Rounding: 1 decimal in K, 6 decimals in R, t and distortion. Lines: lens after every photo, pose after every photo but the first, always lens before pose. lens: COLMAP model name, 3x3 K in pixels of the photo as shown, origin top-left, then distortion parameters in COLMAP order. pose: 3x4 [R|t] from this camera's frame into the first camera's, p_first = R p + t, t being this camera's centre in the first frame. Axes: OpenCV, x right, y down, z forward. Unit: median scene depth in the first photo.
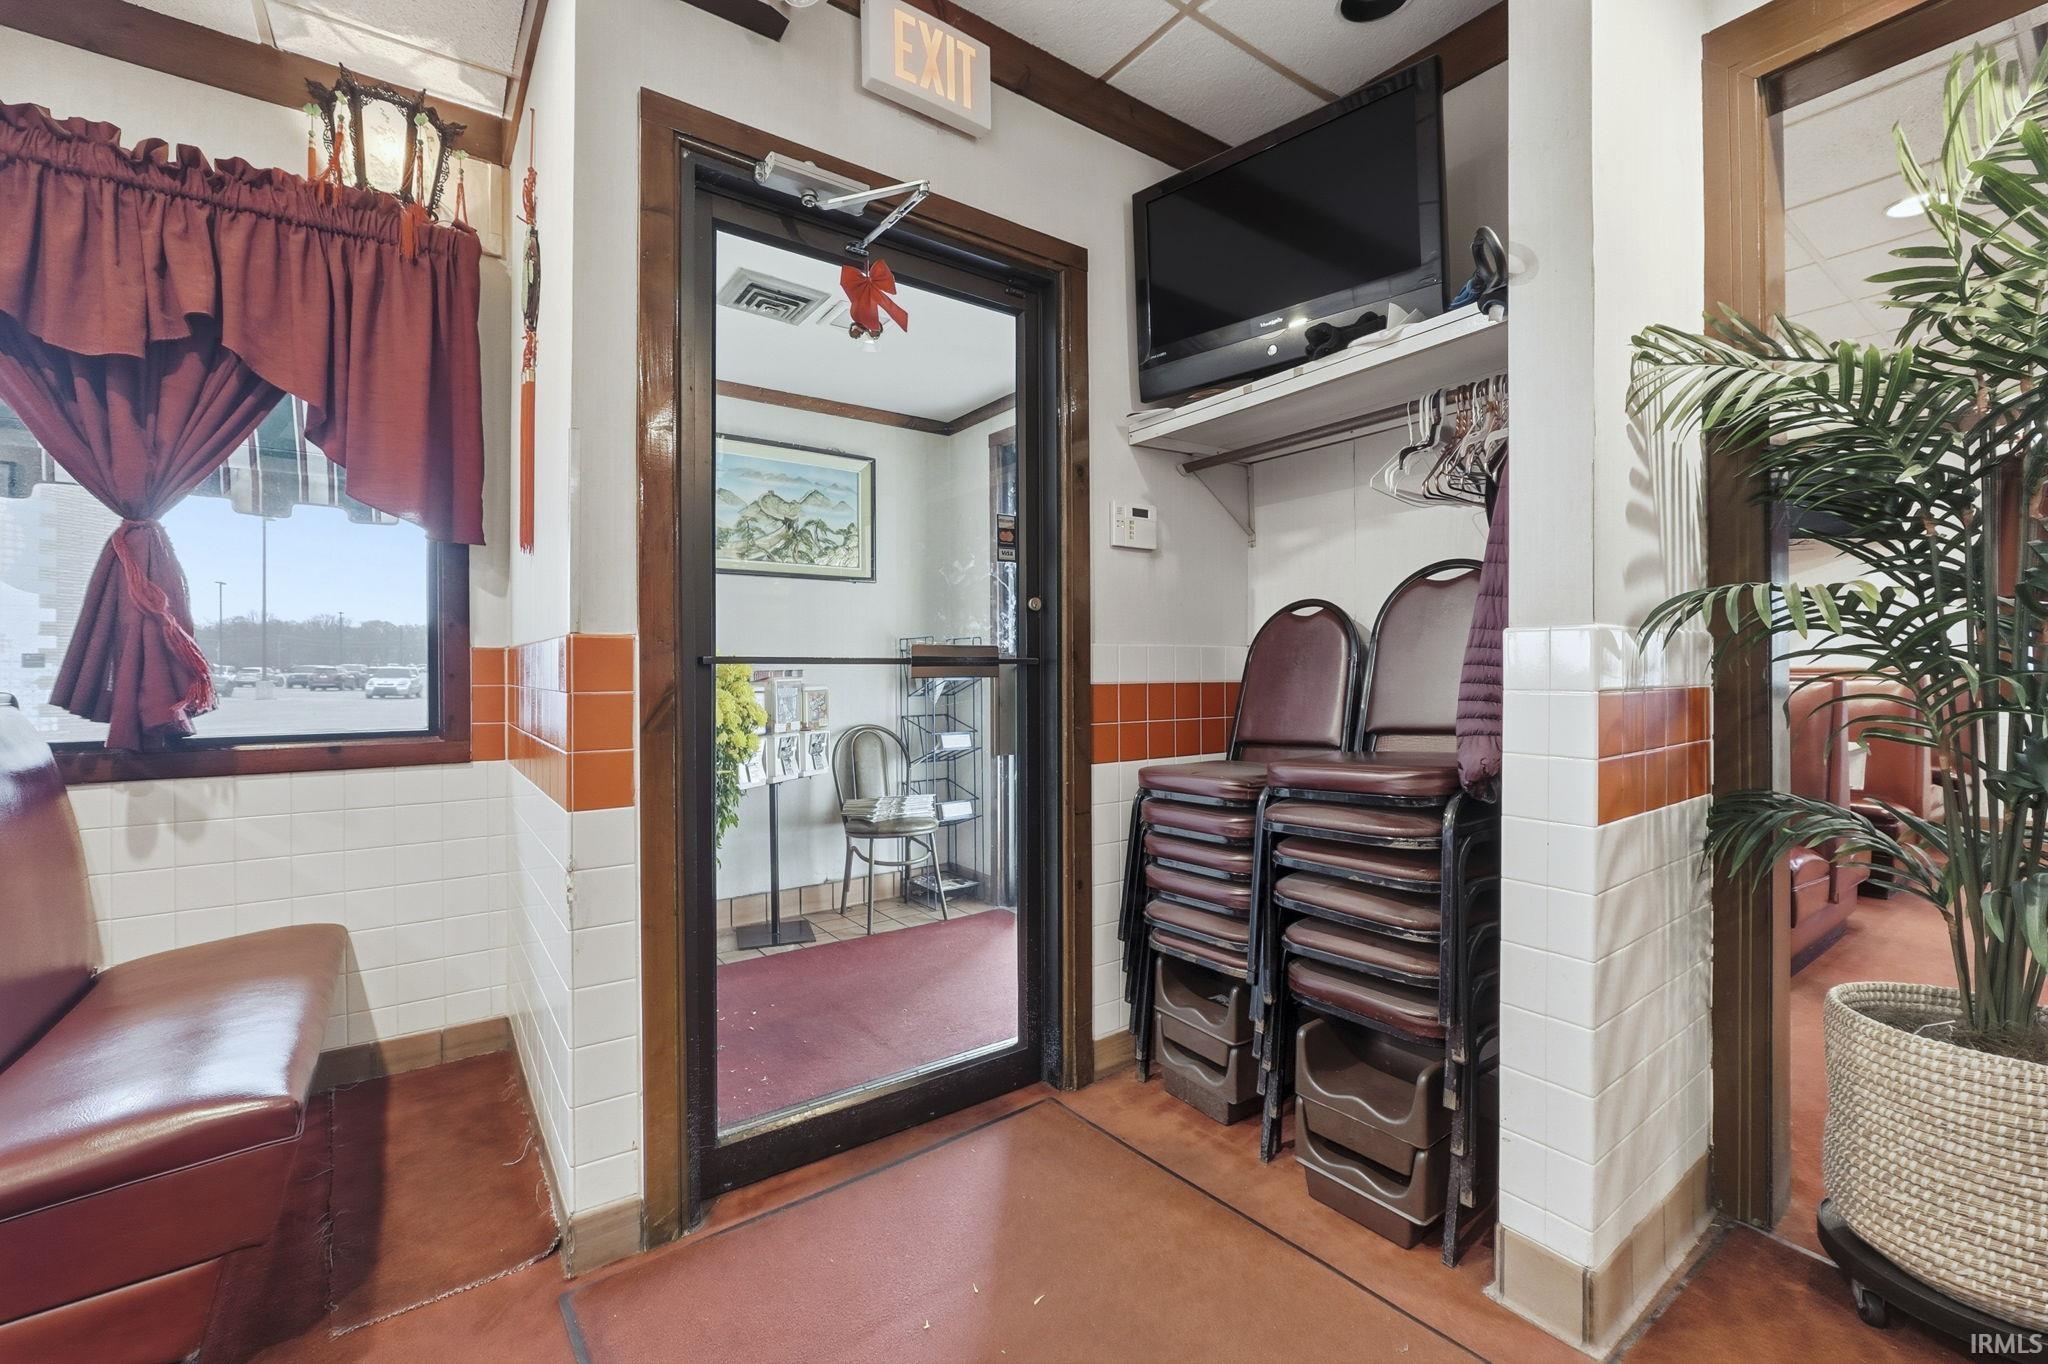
lens RADIAL K [[863.1, 0, 1023.9], [0, 863.1, 672.6], [0, 0, 1]] dist [-0.002290, -0.000094]
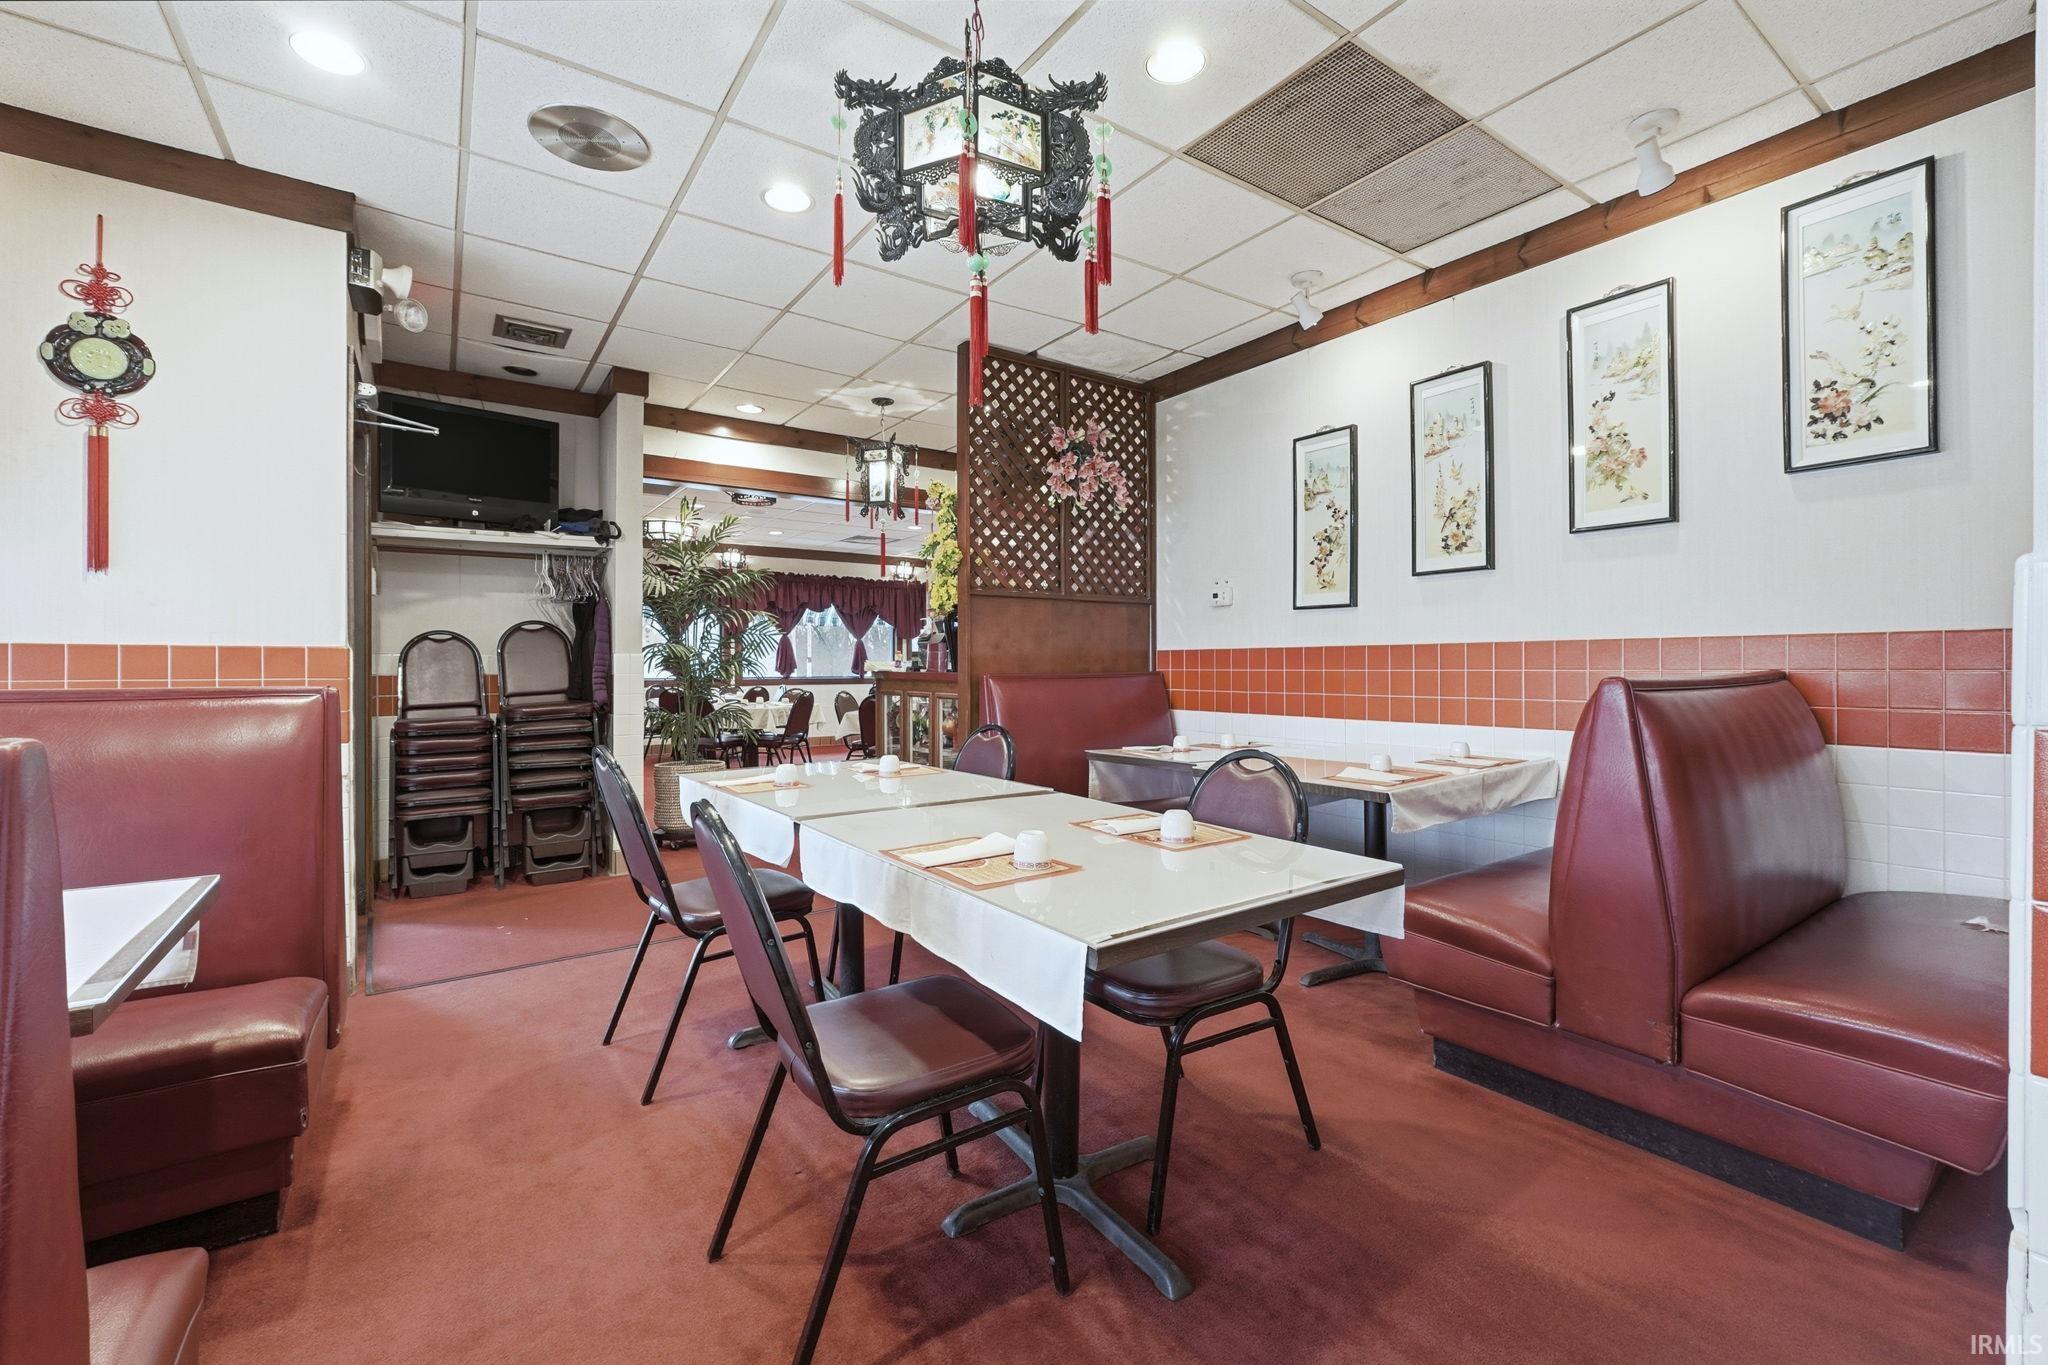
lens RADIAL K [[863.1, 0, 1031.3], [0, 863.1, 676.1], [0, 0, 1]] dist [-0.002290, -0.000094]
pose [[0.020076, 0.012107, 0.999725, -1.924350], [0.007051, 0.999900, -0.012251, 0.058908], [-0.999774, 0.007295, 0.019989, -0.409605]]
